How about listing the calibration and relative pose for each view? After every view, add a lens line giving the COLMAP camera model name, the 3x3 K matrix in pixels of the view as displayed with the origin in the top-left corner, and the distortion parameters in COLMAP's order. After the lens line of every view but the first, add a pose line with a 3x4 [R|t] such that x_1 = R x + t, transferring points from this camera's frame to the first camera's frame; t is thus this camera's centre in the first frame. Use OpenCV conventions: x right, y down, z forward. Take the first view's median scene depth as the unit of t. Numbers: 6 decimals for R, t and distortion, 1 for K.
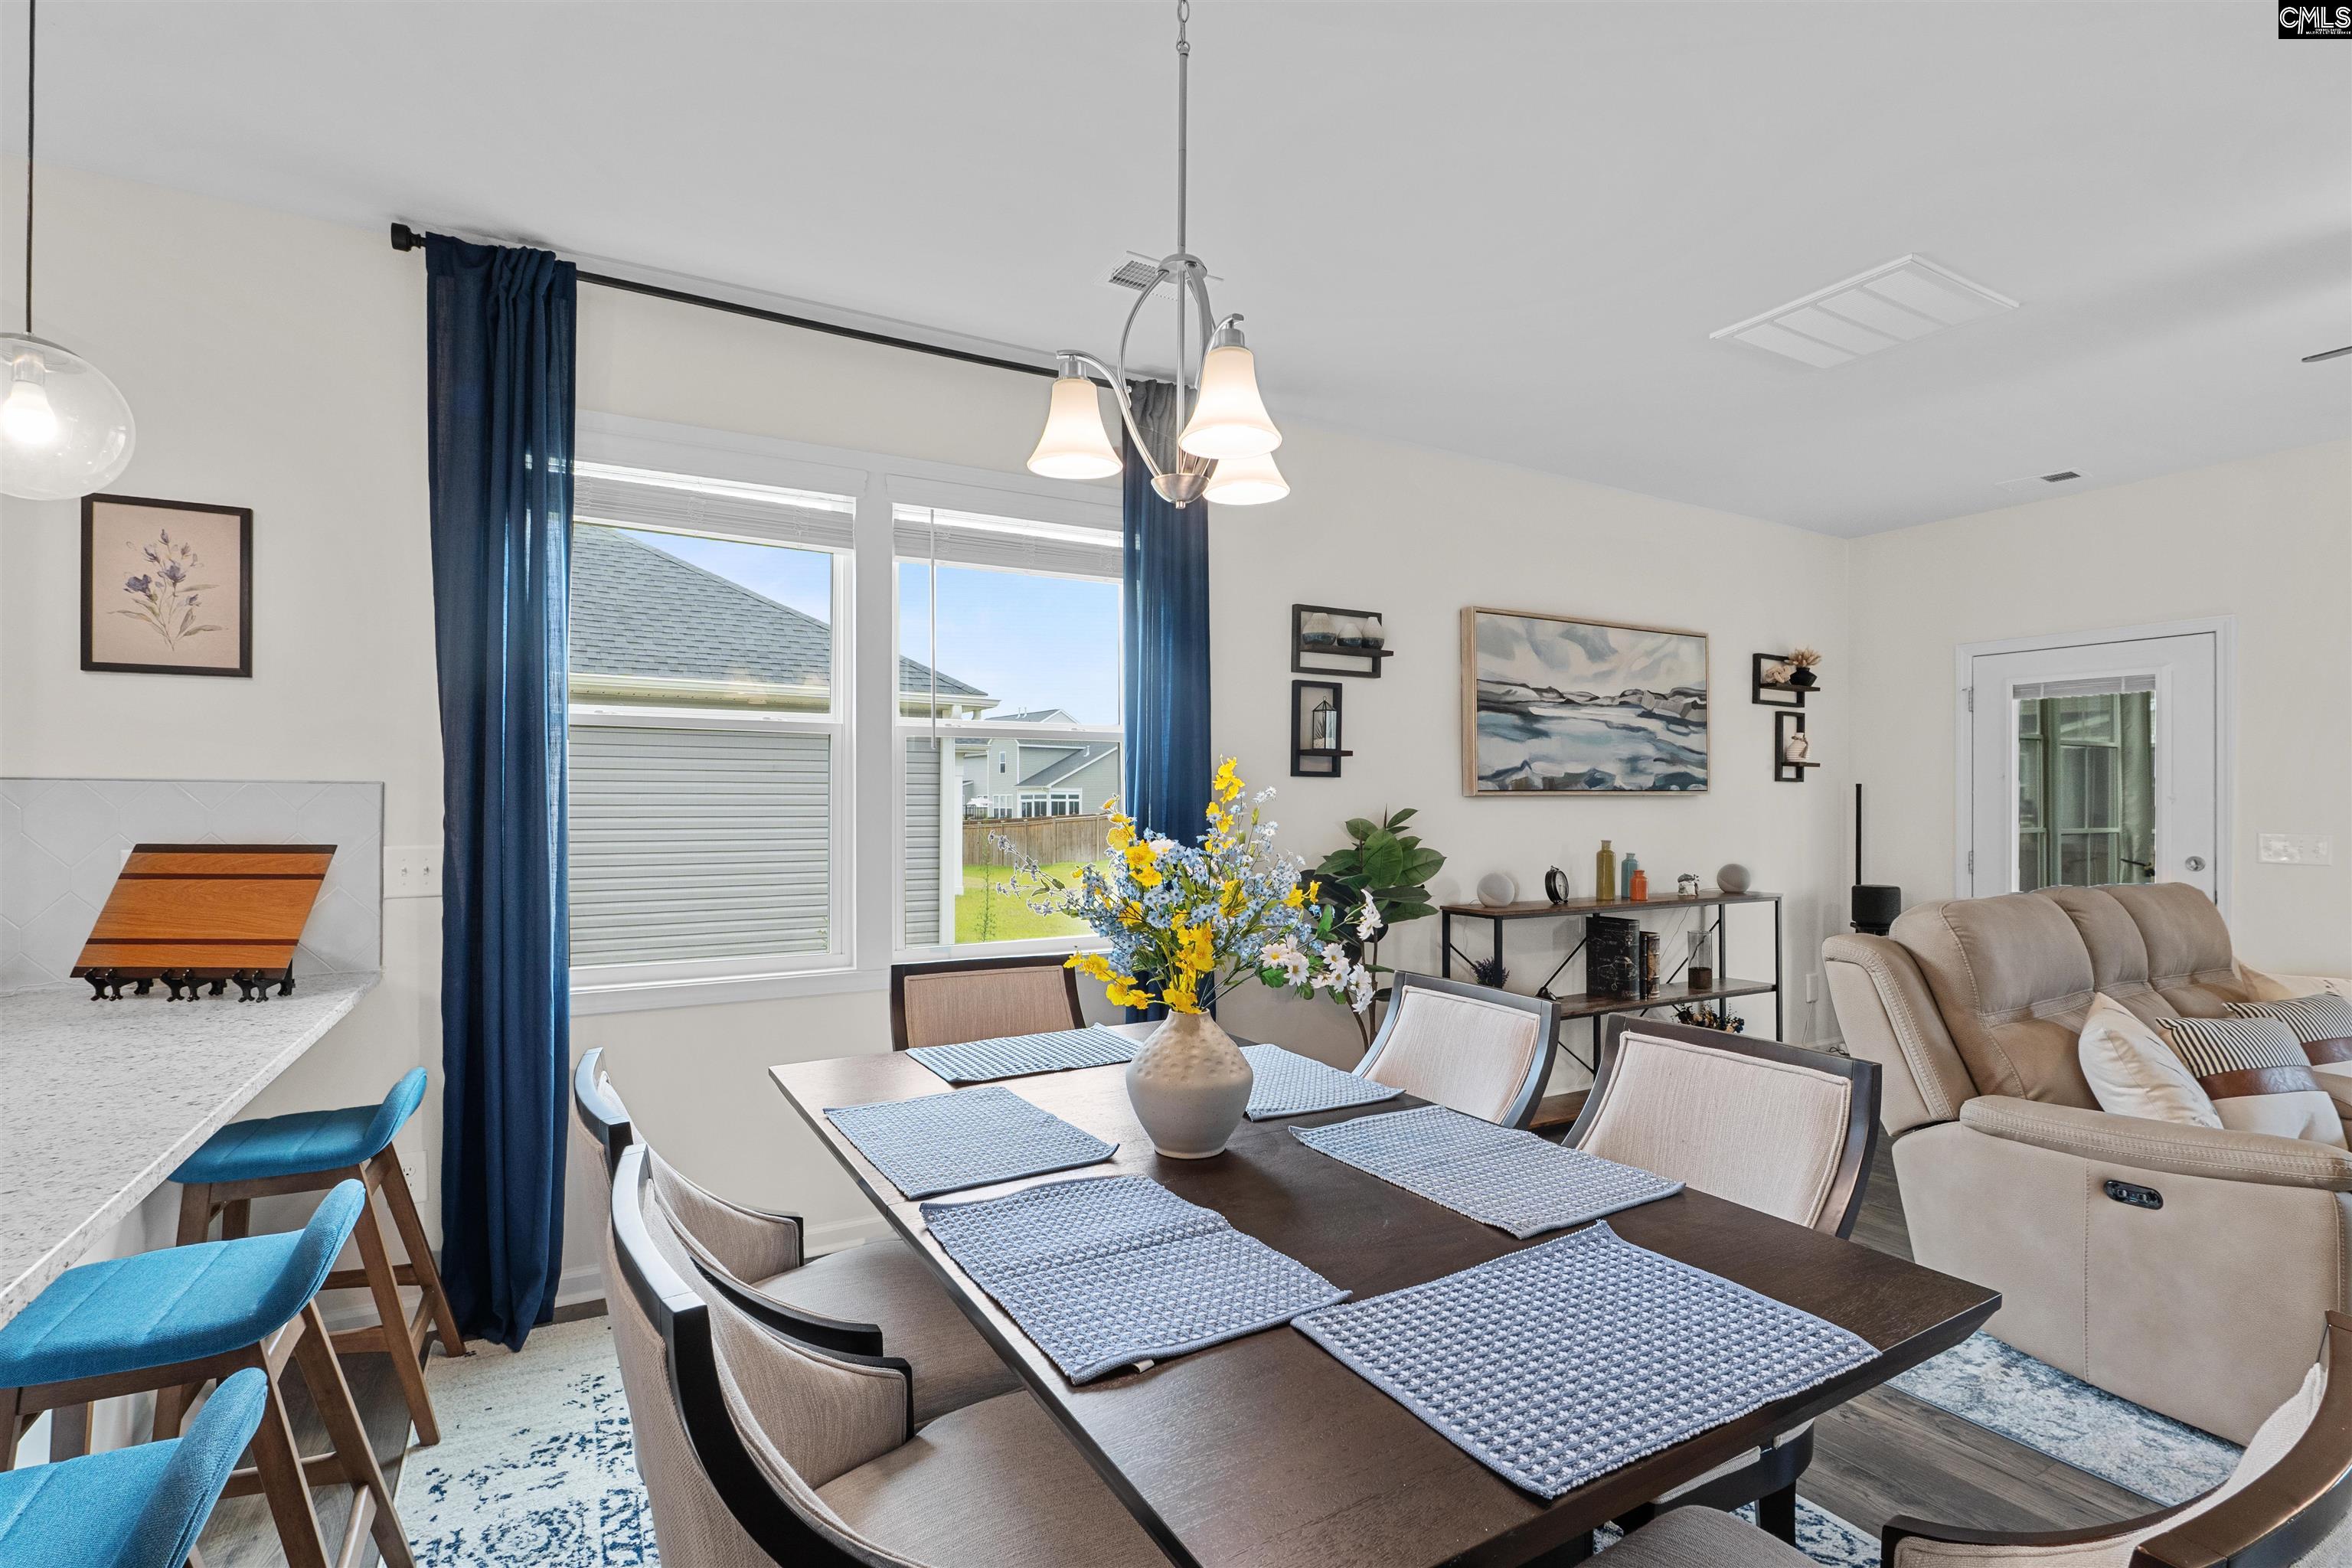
lens RADIAL K [[1086.8, 0, 1172.4], [0, 1086.8, 795.9], [0, 0, 1]] dist [-0.008540, -0.000481]
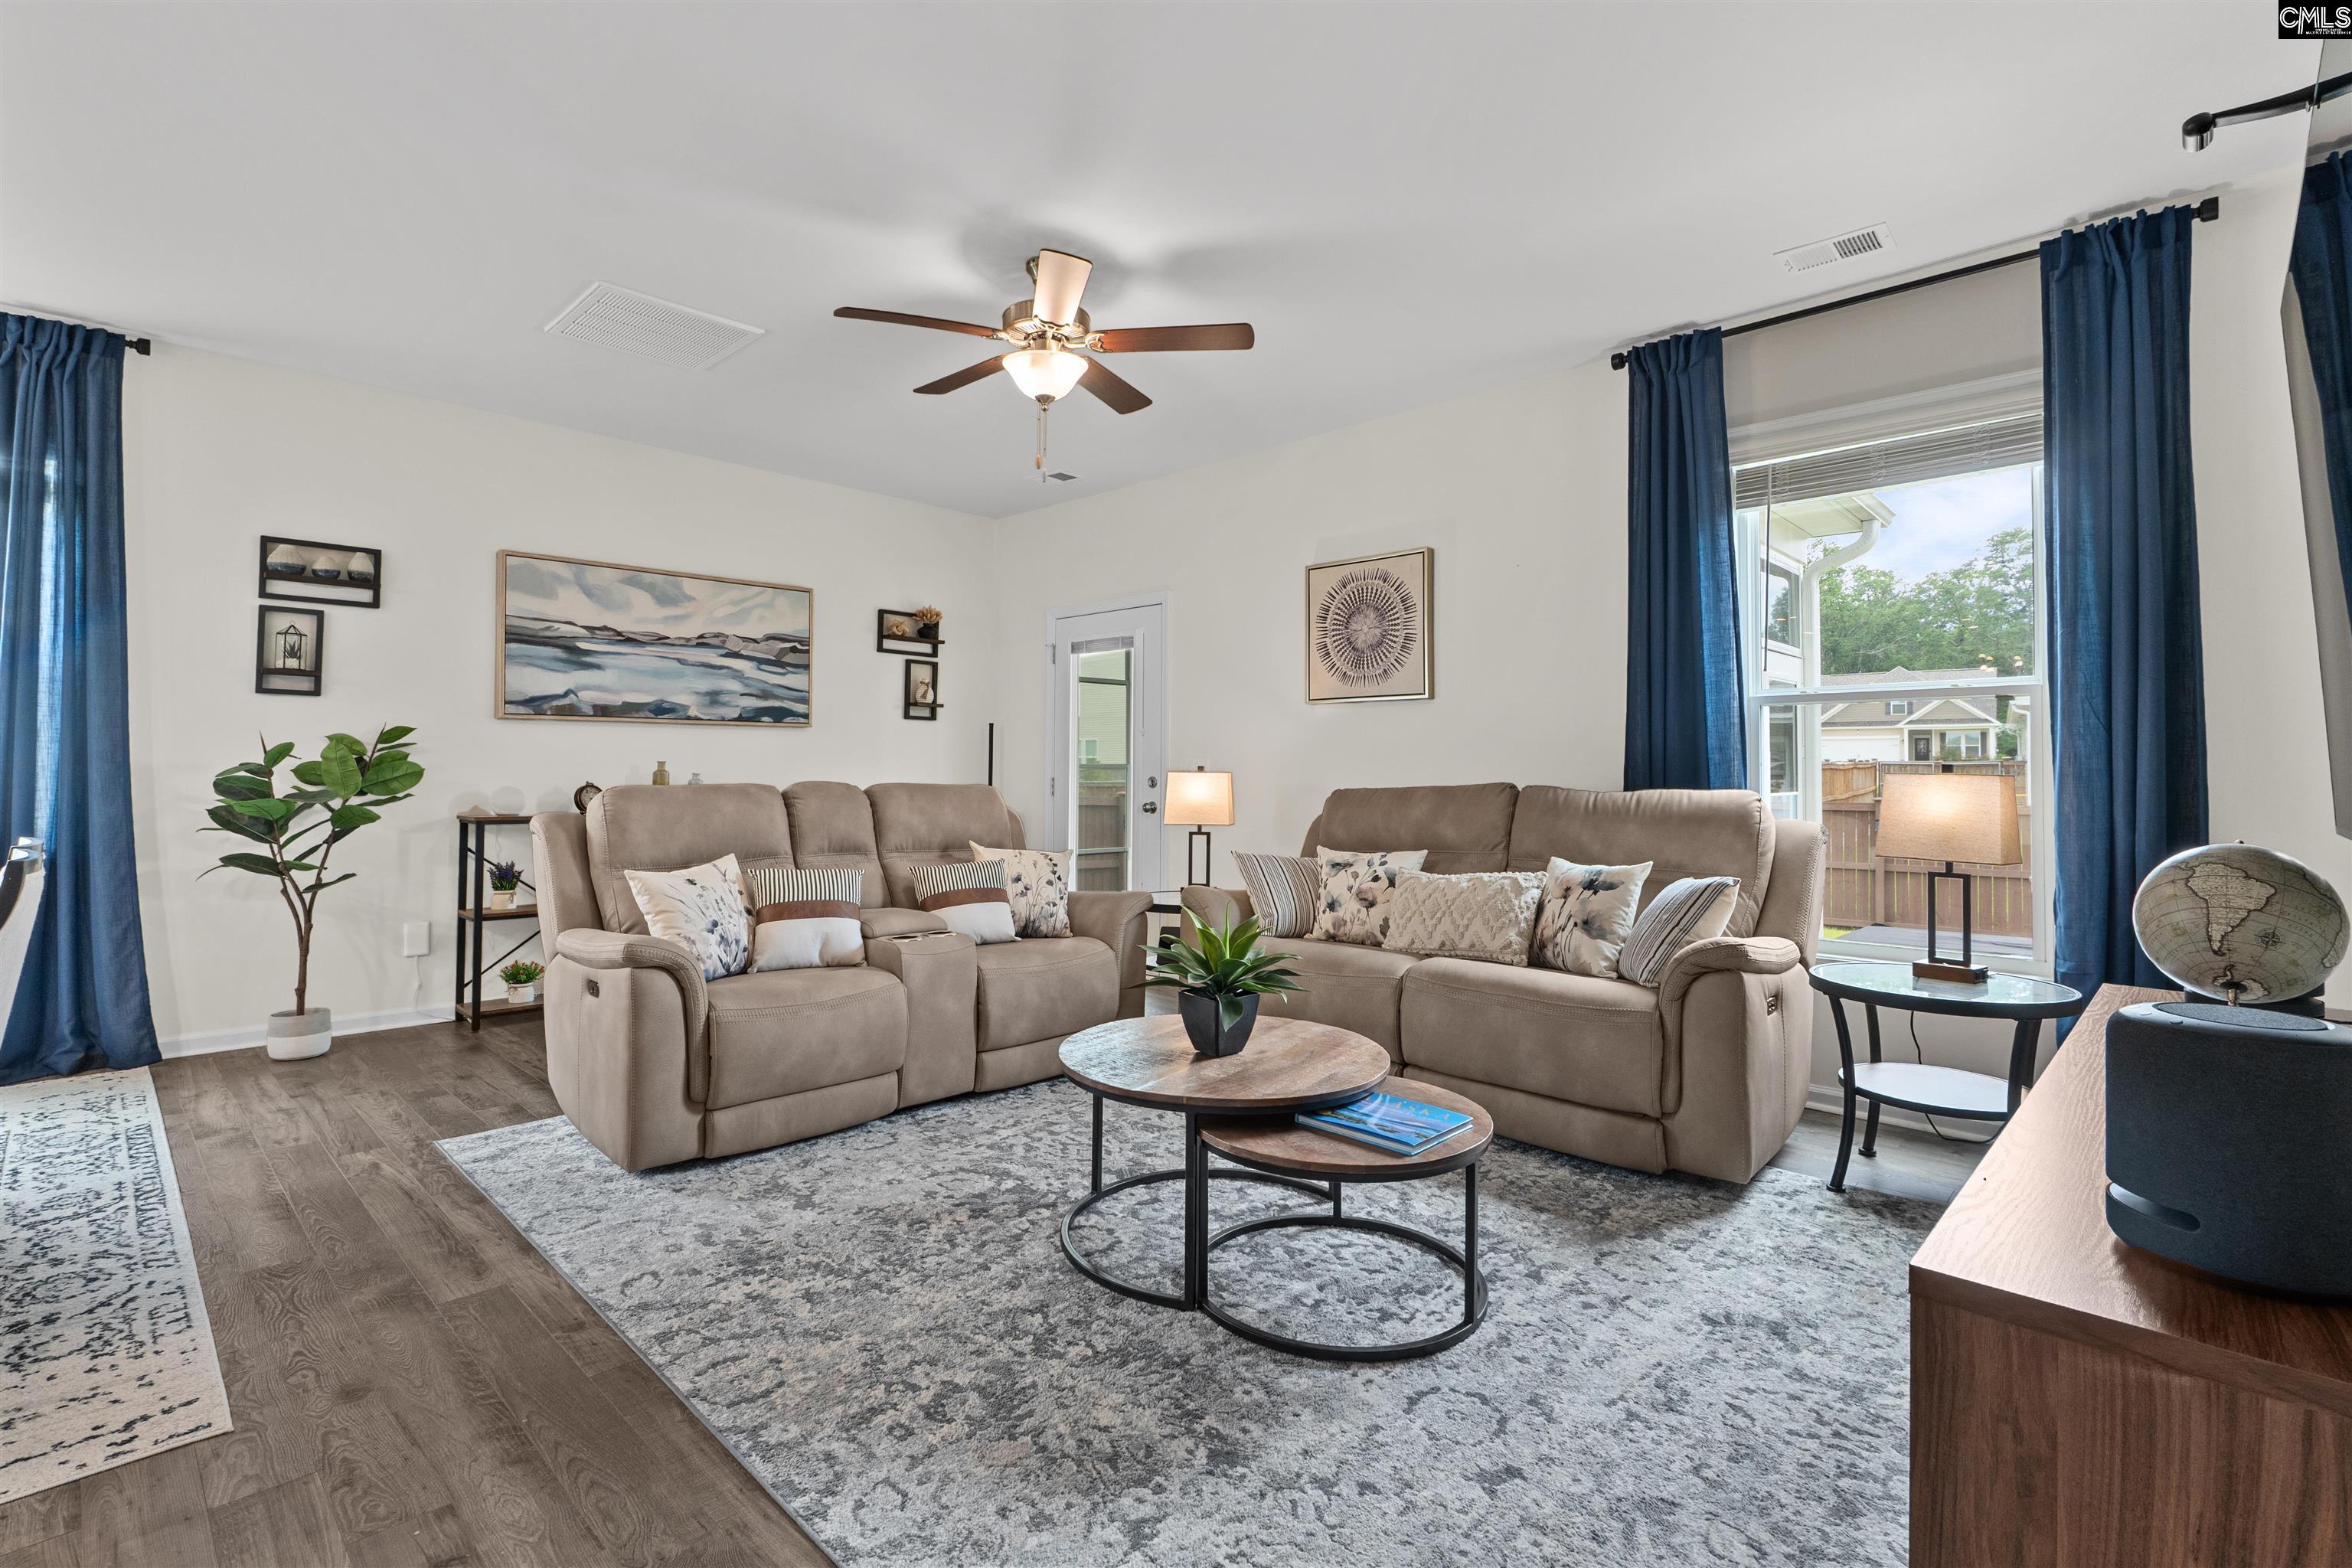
lens RADIAL K [[1082.7, 0, 1172.8], [0, 1082.7, 772.0], [0, 0, 1]] dist [-0.028802, -0.000231]
pose [[0.958325, 0.012646, 0.285401, 0.493249], [-0.017949, 0.999711, 0.015971, 0.020054], [-0.285117, -0.020428, 0.958275, -0.208305]]
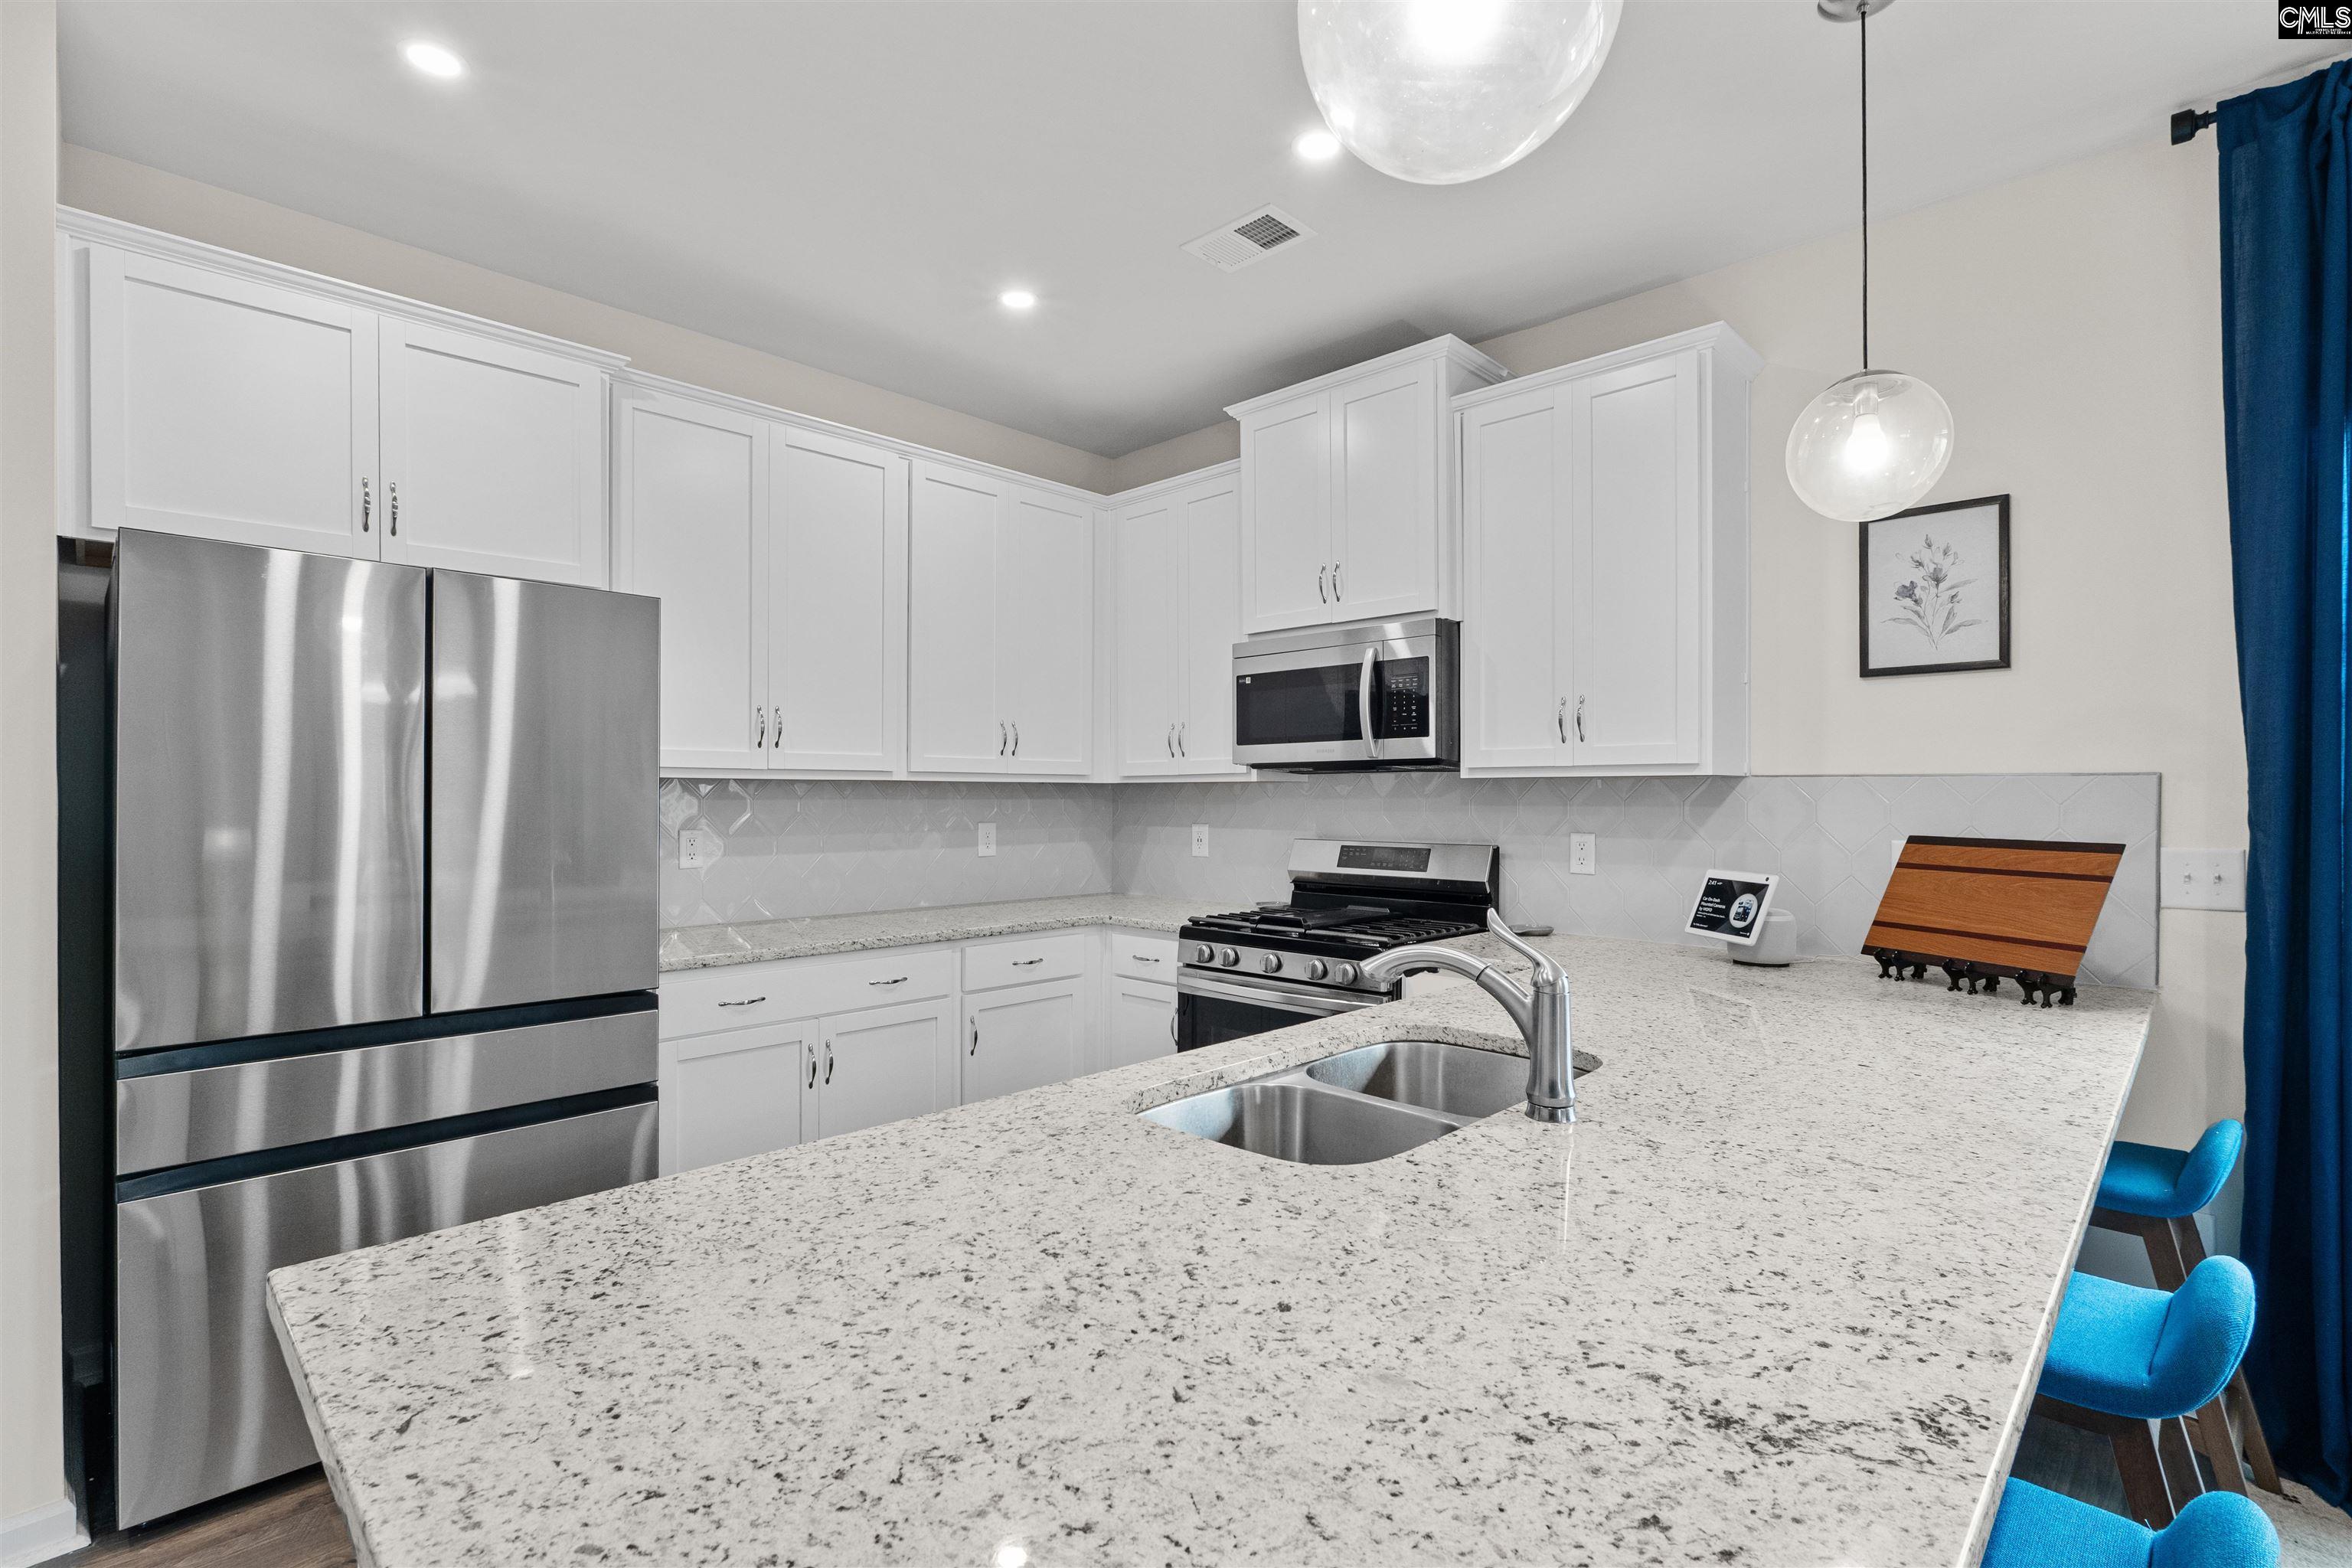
lens RADIAL K [[1086.8, 0, 1172.4], [0, 1086.8, 795.9], [0, 0, 1]] dist [-0.008540, -0.000481]
pose [[0.281118, -0.000196, -0.959673, -0.202364], [0.005441, 0.999984, 0.001389, 0.000169], [0.959658, -0.005612, 0.281115, 0.004310]]
